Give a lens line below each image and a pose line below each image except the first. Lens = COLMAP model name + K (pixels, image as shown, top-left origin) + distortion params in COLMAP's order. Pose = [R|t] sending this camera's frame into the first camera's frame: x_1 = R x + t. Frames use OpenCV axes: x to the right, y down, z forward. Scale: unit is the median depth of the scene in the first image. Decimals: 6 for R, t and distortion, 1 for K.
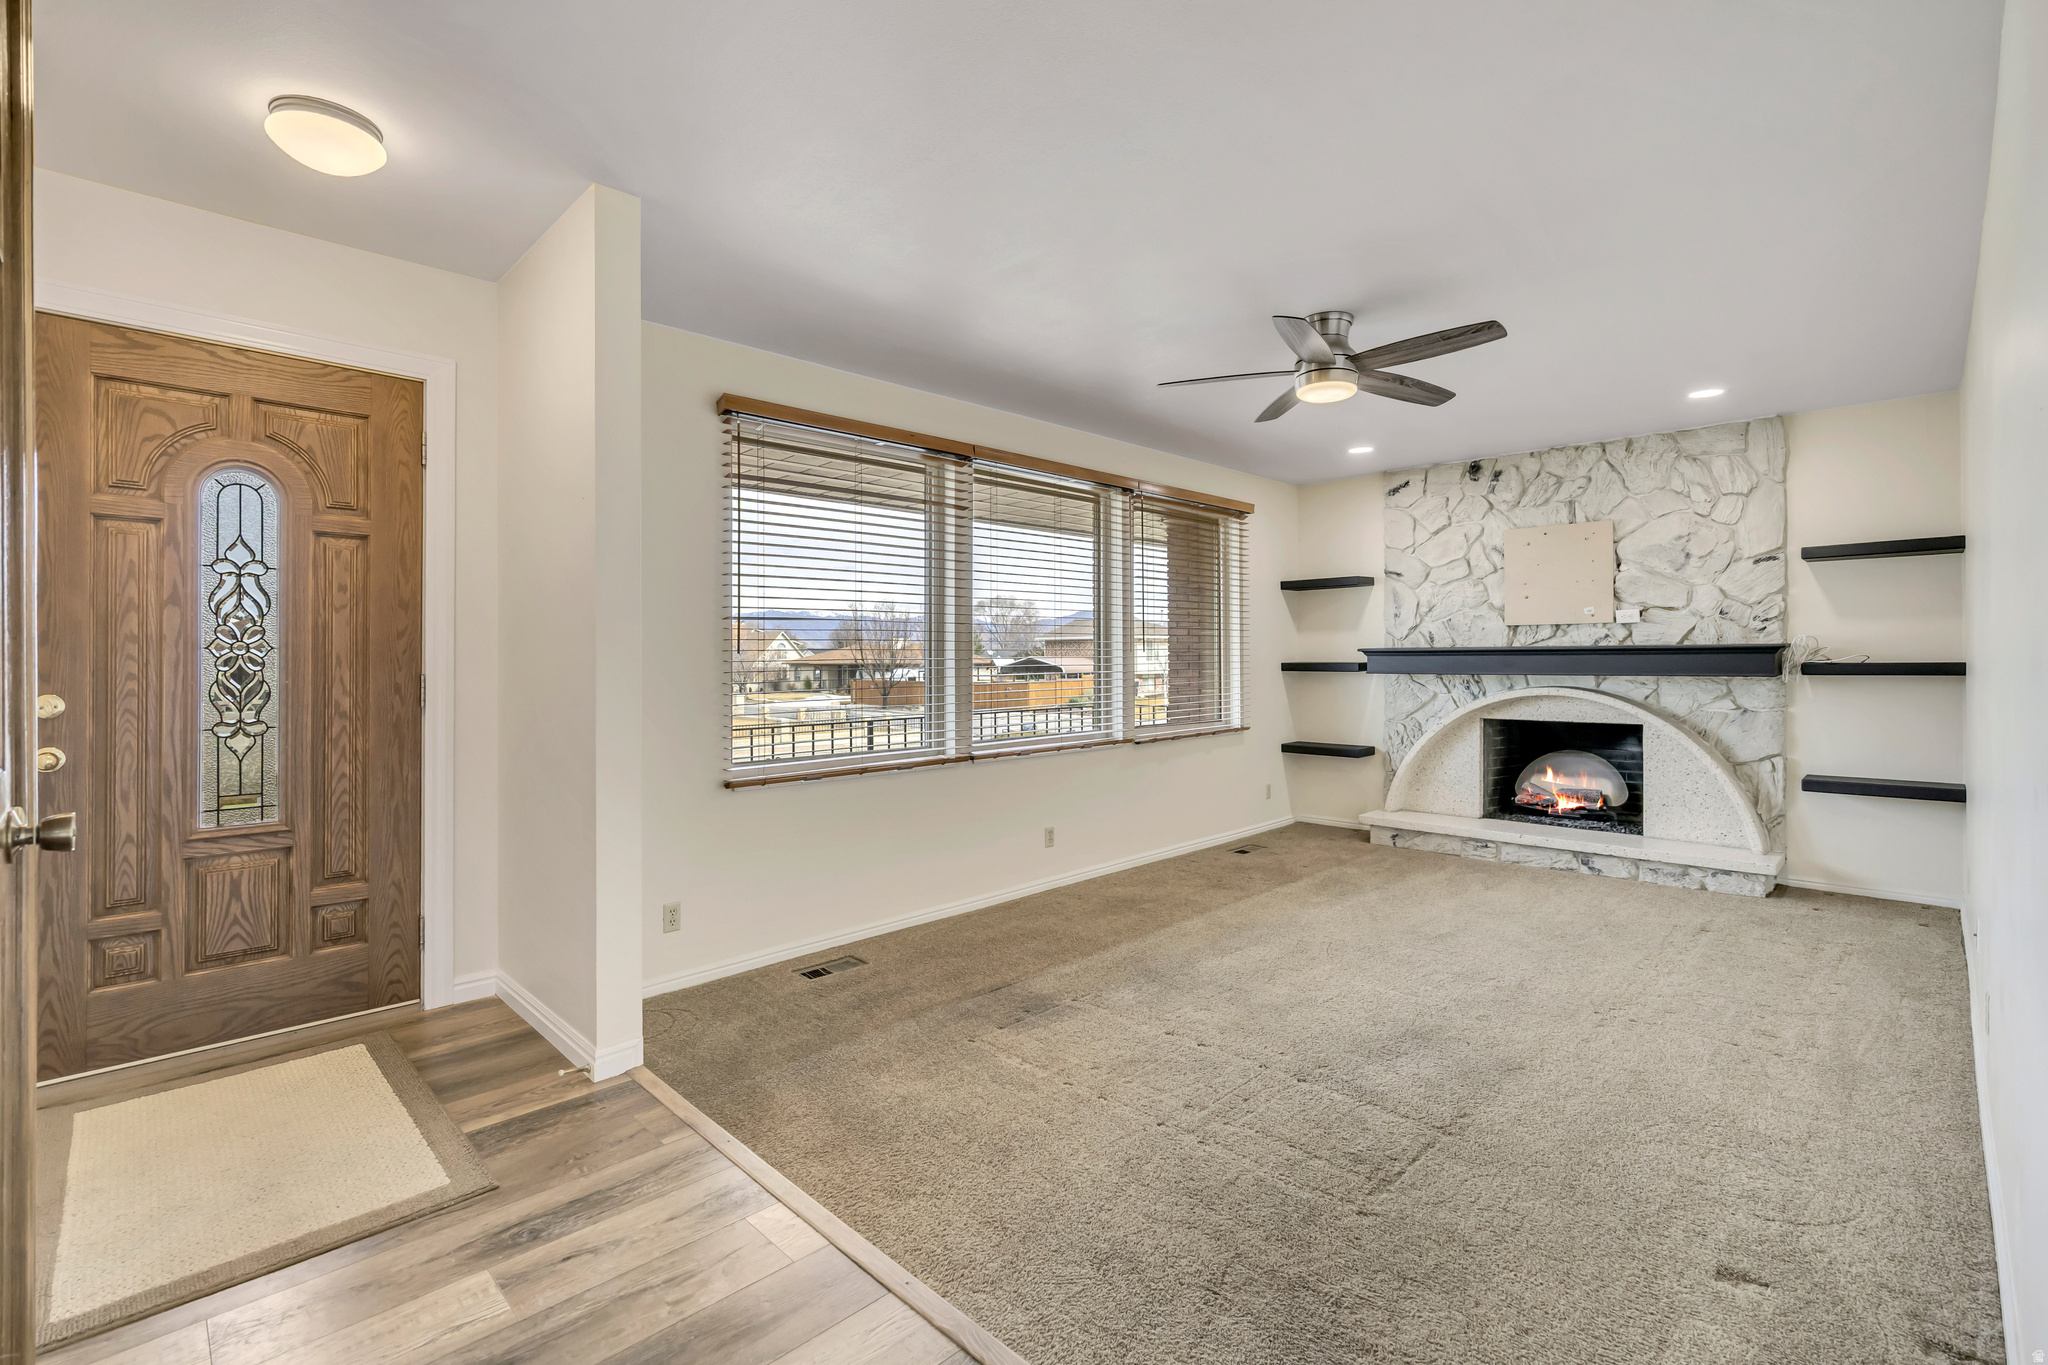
lens RADIAL K [[915.3, 0, 1019.0], [0, 915.3, 666.1], [0, 0, 1]] dist [-0.015595, 0.001172]
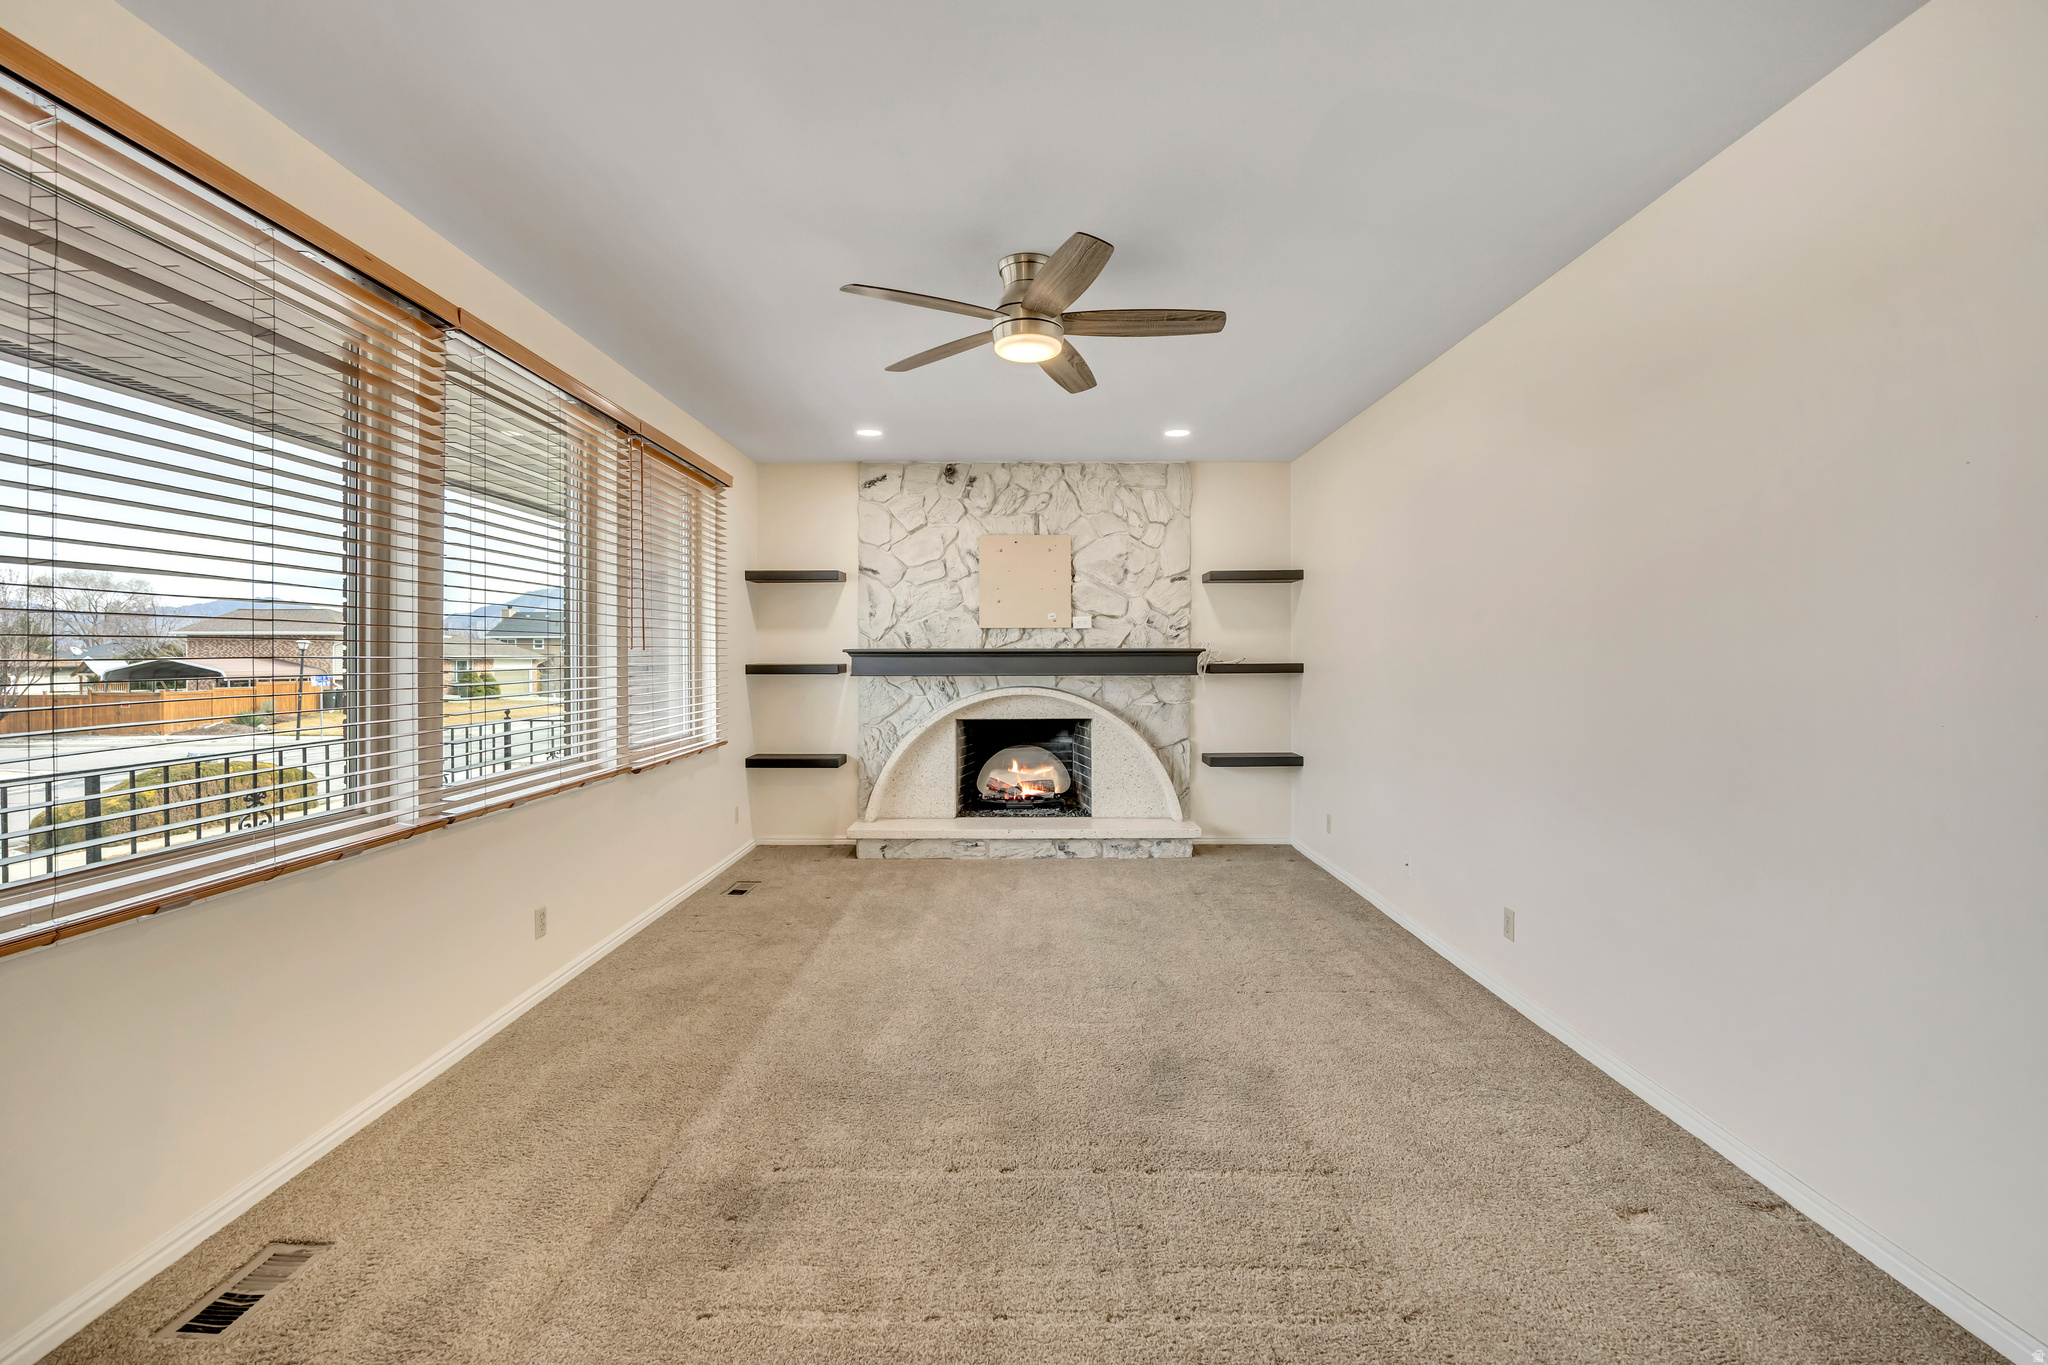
lens RADIAL K [[915.3, 0, 1025.3], [0, 915.3, 672.7], [0, 0, 1]] dist [-0.015595, 0.001172]
pose [[0.704723, -0.008147, 0.709436, -0.189231], [0.004865, 0.999966, 0.006652, -0.000825], [-0.709466, -0.001237, 0.704739, 0.271047]]
